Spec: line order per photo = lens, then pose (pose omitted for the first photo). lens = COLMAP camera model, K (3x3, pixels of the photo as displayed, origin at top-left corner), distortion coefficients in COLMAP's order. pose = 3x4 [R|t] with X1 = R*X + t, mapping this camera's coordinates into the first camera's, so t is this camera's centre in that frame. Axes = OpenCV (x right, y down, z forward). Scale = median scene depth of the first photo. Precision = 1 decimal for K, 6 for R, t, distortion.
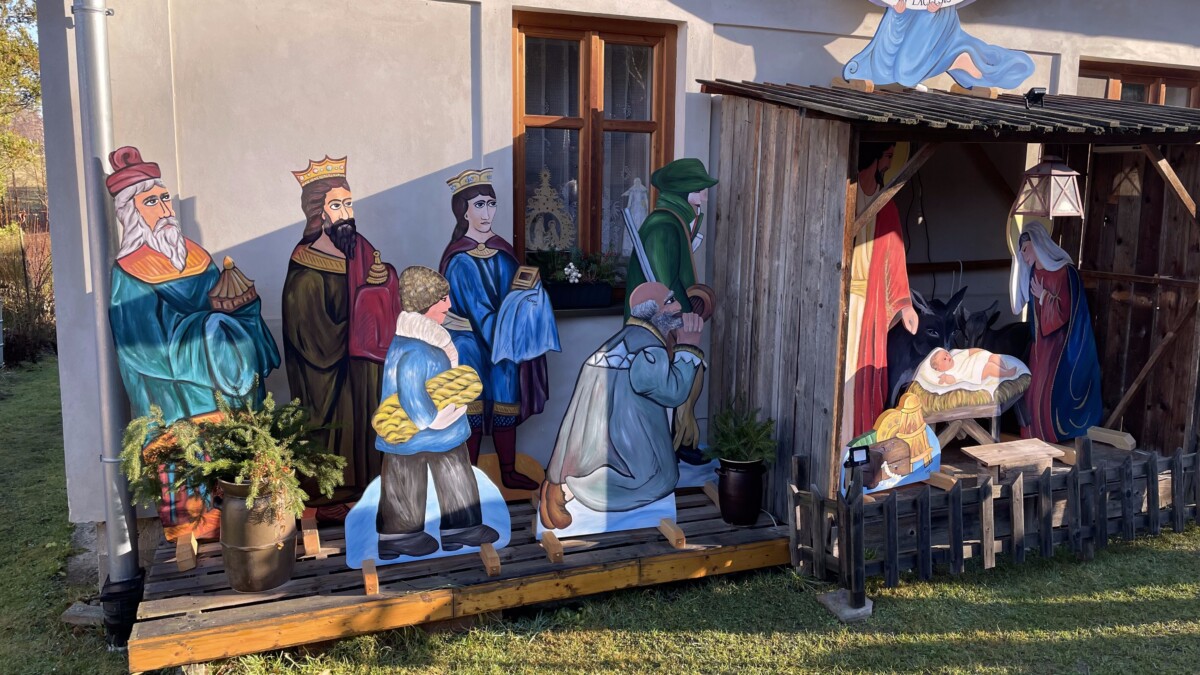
lens RADIAL K [[888.7, 0, 600.0], [0, 888.7, 337.5], [0, 0, 1]] dist [0.102411, -0.140537]
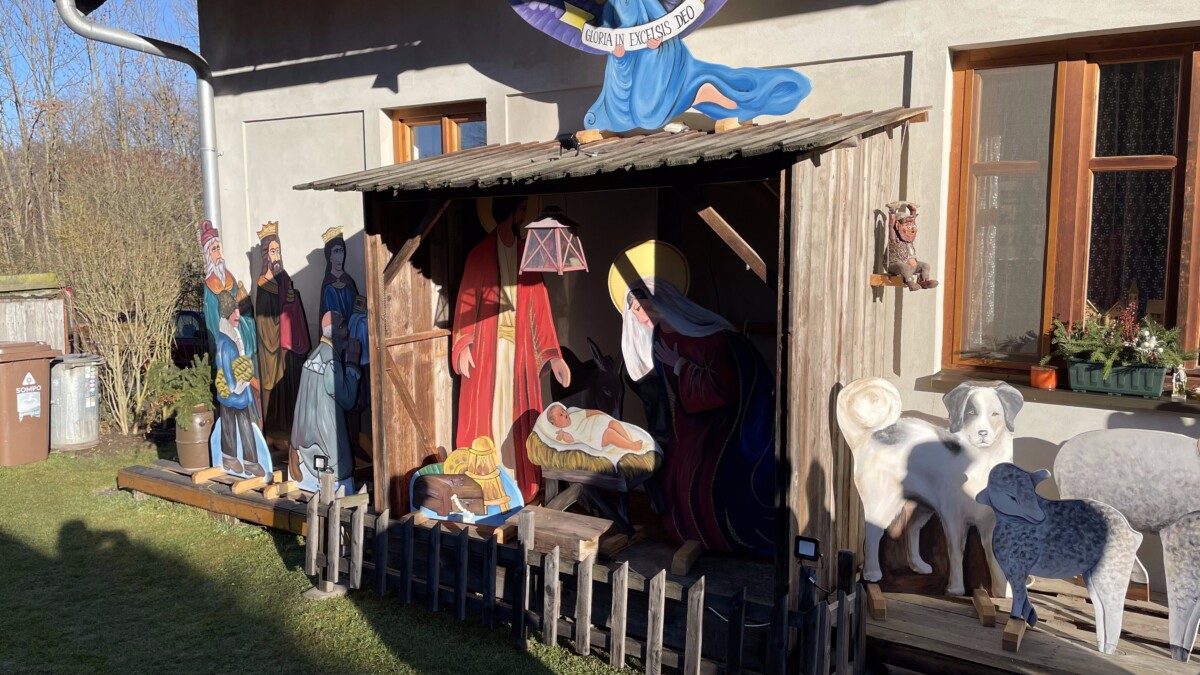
lens RADIAL K [[888.7, 0, 600.0], [0, 888.7, 337.5], [0, 0, 1]] dist [0.102411, -0.140537]
pose [[0.574204, 0.087066, -0.814070, 1.169332], [-0.113584, 0.993185, 0.026106, -0.087941], [0.810795, 0.077476, 0.580180, 0.467881]]
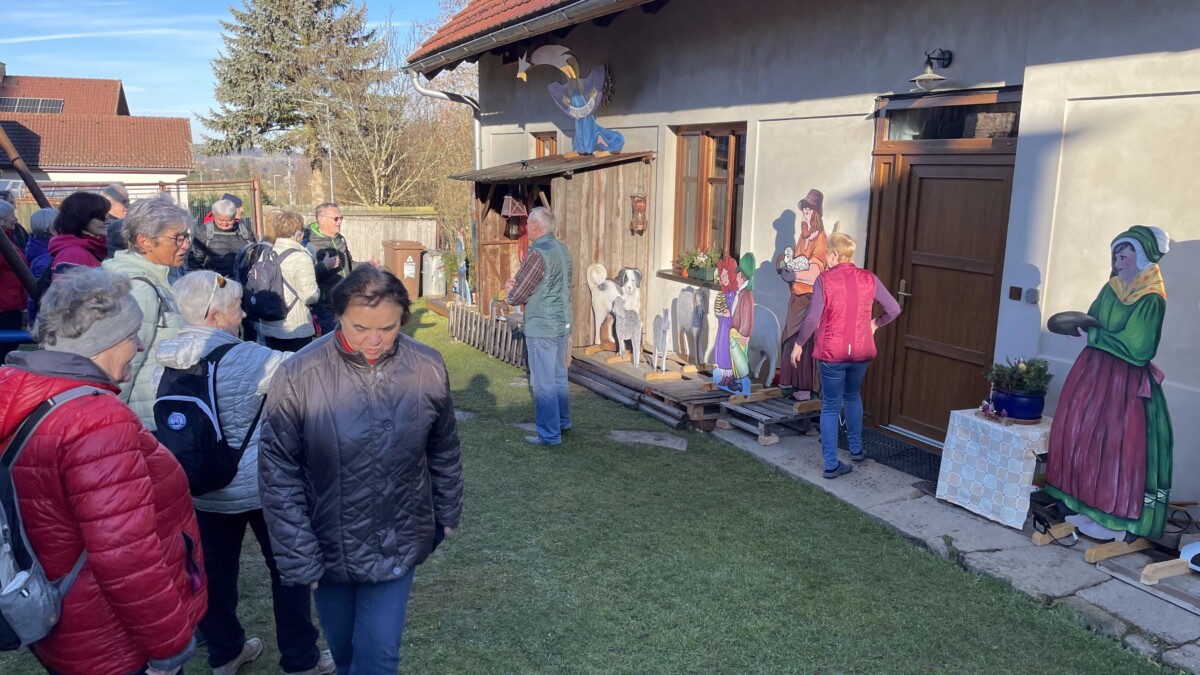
lens RADIAL K [[888.7, 0, 600.0], [0, 888.7, 337.5], [0, 0, 1]] dist [0.102411, -0.140537]
pose [[0.107559, 0.177878, -0.978157, 2.607068], [-0.169159, 0.972793, 0.158302, -0.211426], [0.979702, 0.148437, 0.134722, 0.872293]]
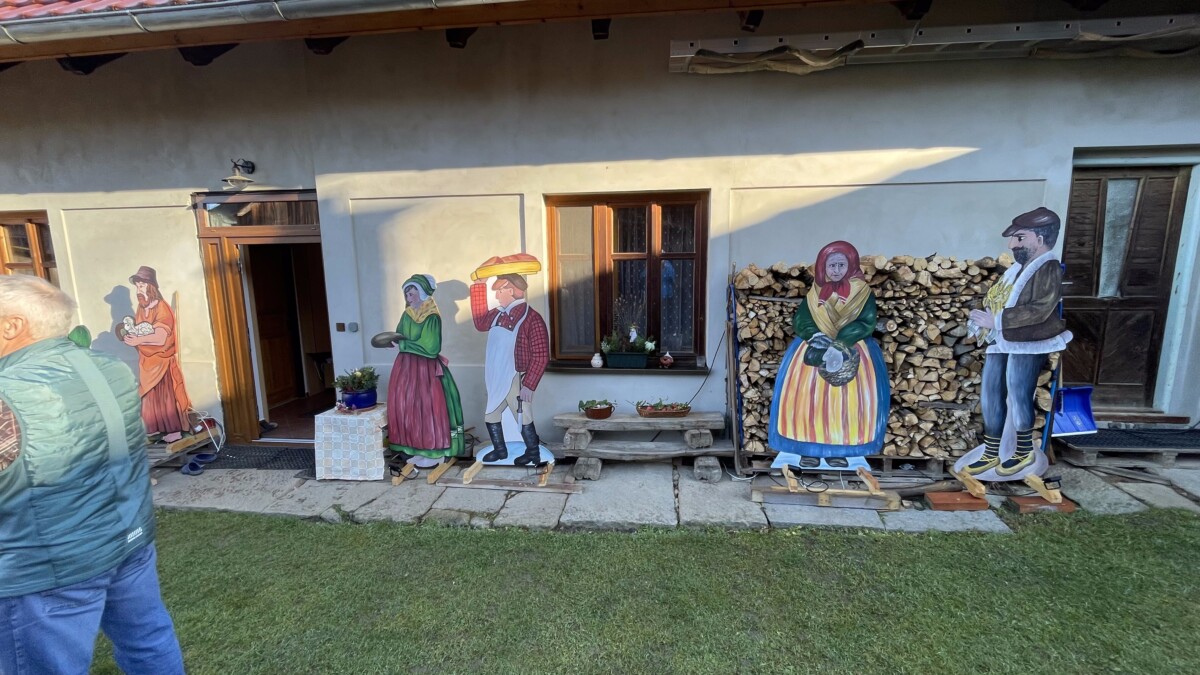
lens RADIAL K [[480.9, 0, 600.0], [0, 480.9, 337.5], [0, 0, 1]] dist [-0.001502, -0.000609]
pose [[0.896008, 0.045503, -0.441700, 2.383220], [-0.046704, 0.998875, 0.008160, -0.185061], [0.441574, 0.013318, 0.897126, 0.932055]]
